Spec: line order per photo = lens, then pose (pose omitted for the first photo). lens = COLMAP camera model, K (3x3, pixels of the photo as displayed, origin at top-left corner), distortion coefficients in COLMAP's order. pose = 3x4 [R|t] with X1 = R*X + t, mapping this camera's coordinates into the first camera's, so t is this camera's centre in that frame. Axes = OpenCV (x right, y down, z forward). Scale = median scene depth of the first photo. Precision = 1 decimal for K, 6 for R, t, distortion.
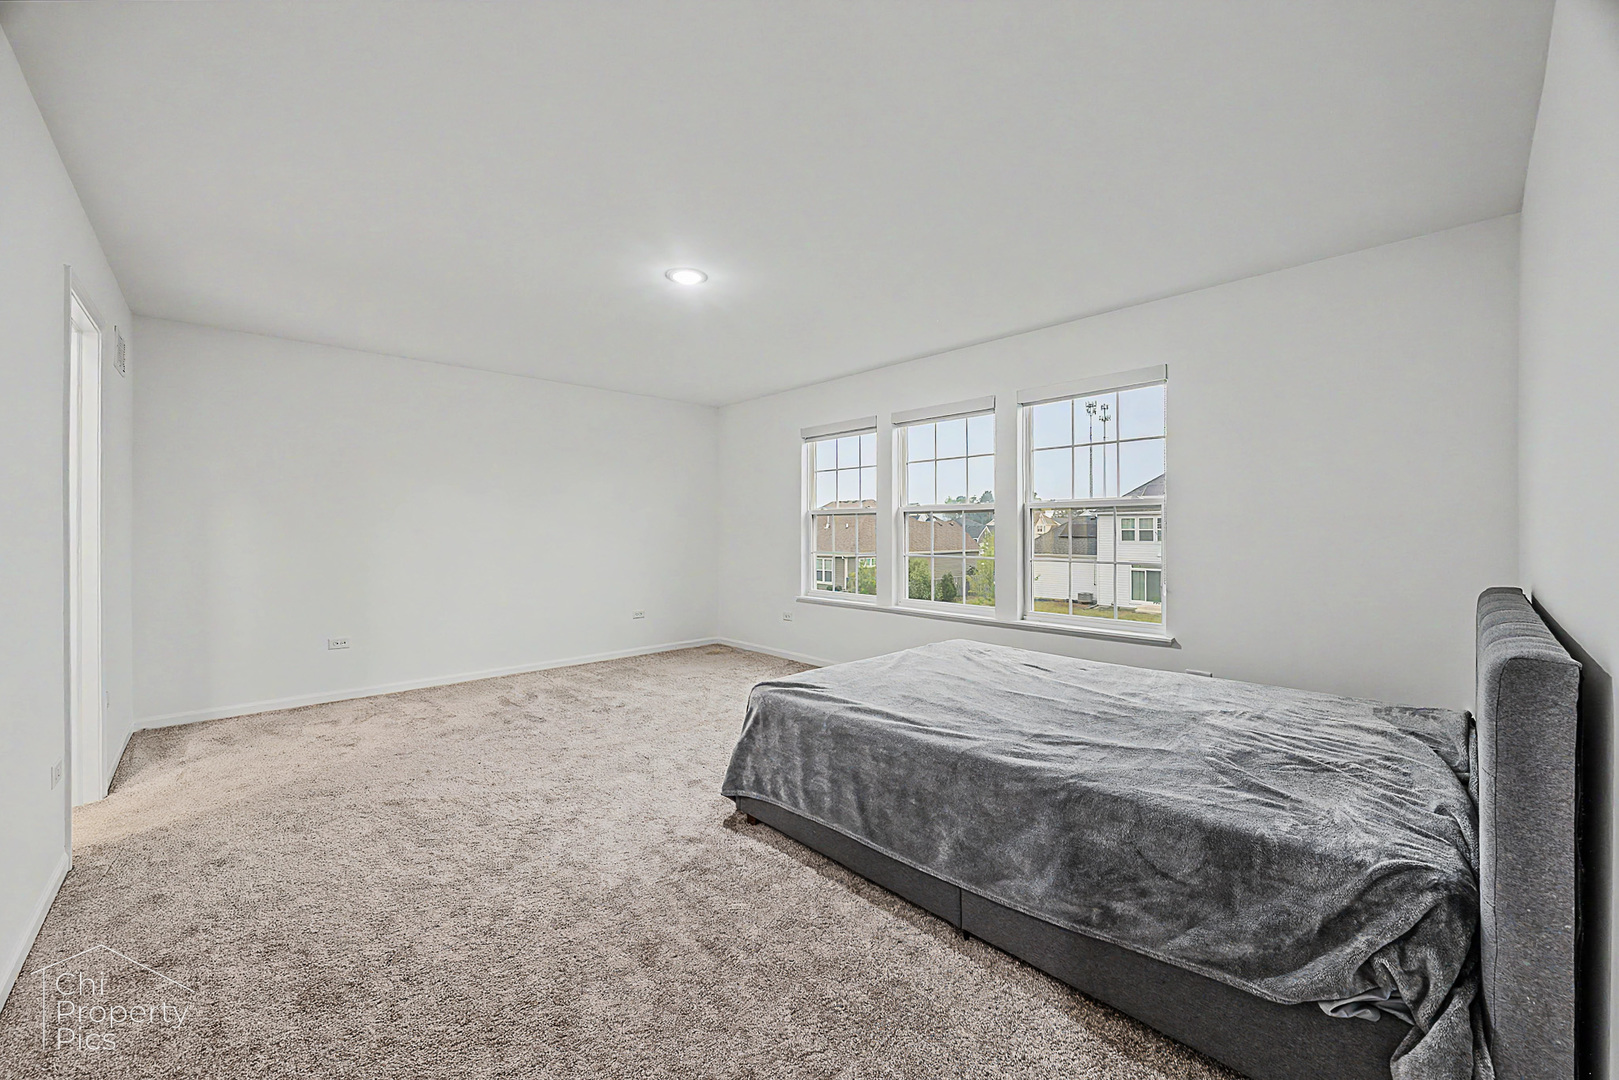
lens RADIAL K [[614.8, 0, 816.0], [0, 614.8, 536.5], [0, 0, 1]] dist [-0.002732, 0.000193]
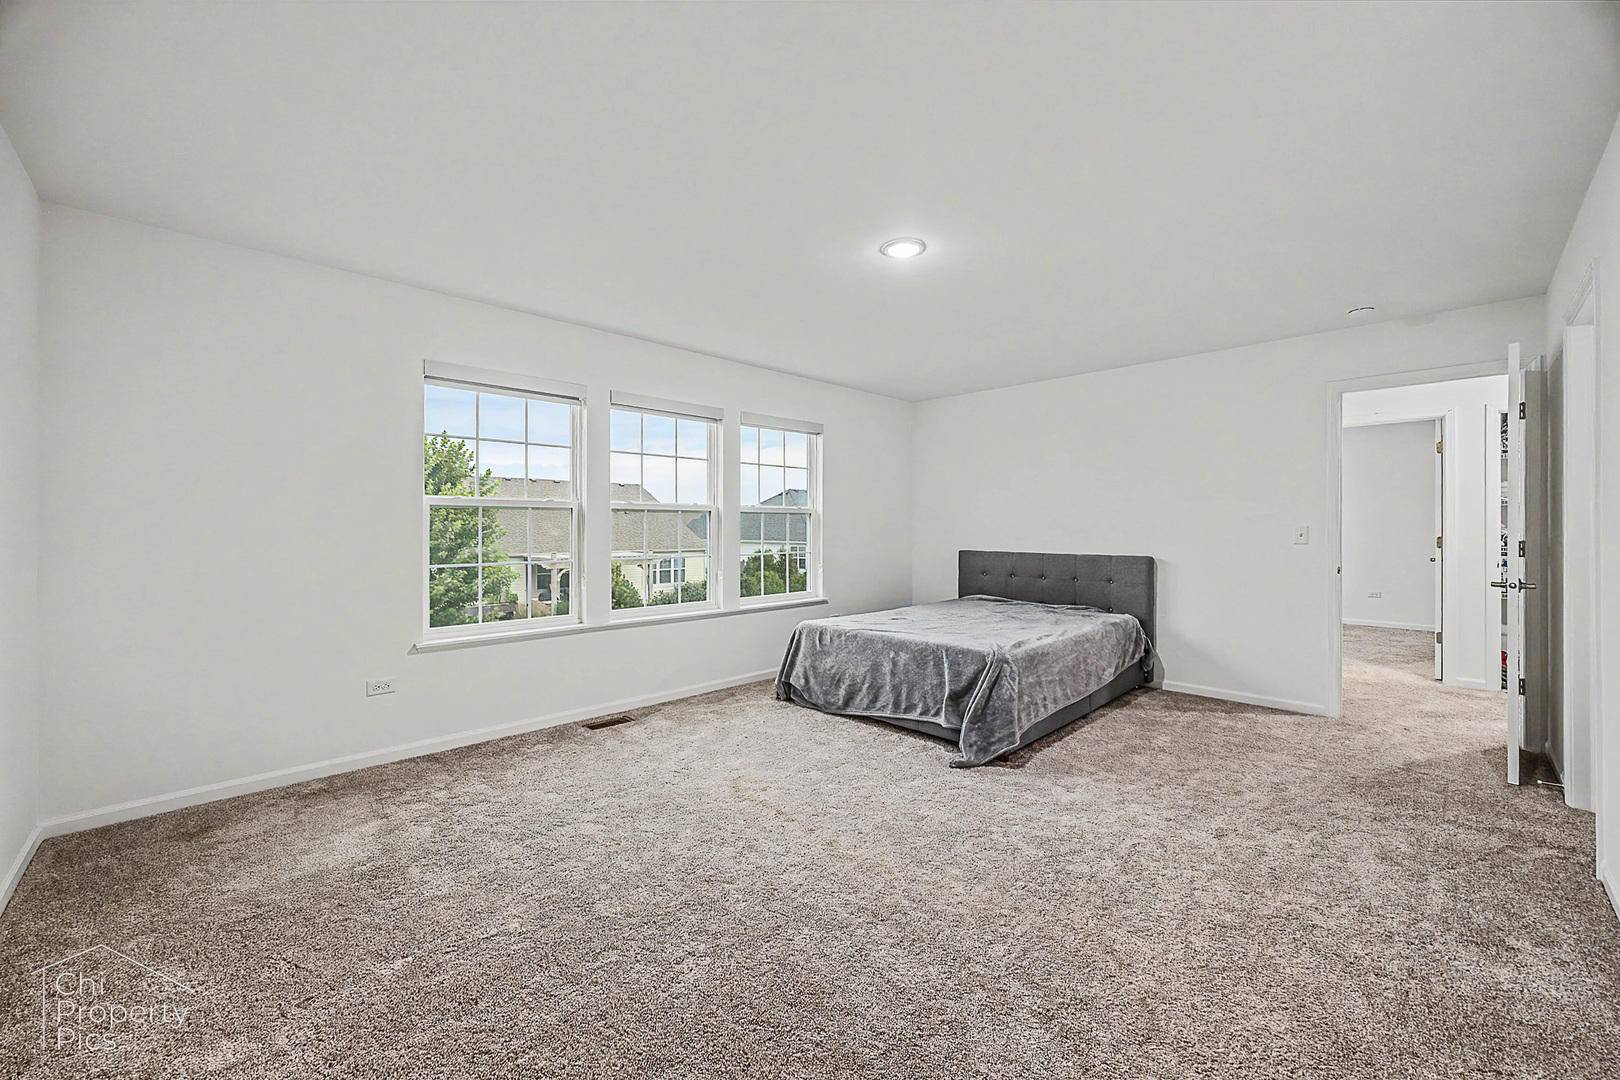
lens RADIAL K [[615.2, 0, 816.5], [0, 615.2, 536.5], [0, 0, 1]] dist [-0.002732, 0.000193]
pose [[-0.003669, -0.015885, 0.999867, -0.772410], [0.005971, 0.999856, 0.015907, -0.014924], [-0.999975, 0.006029, -0.003573, 0.788096]]
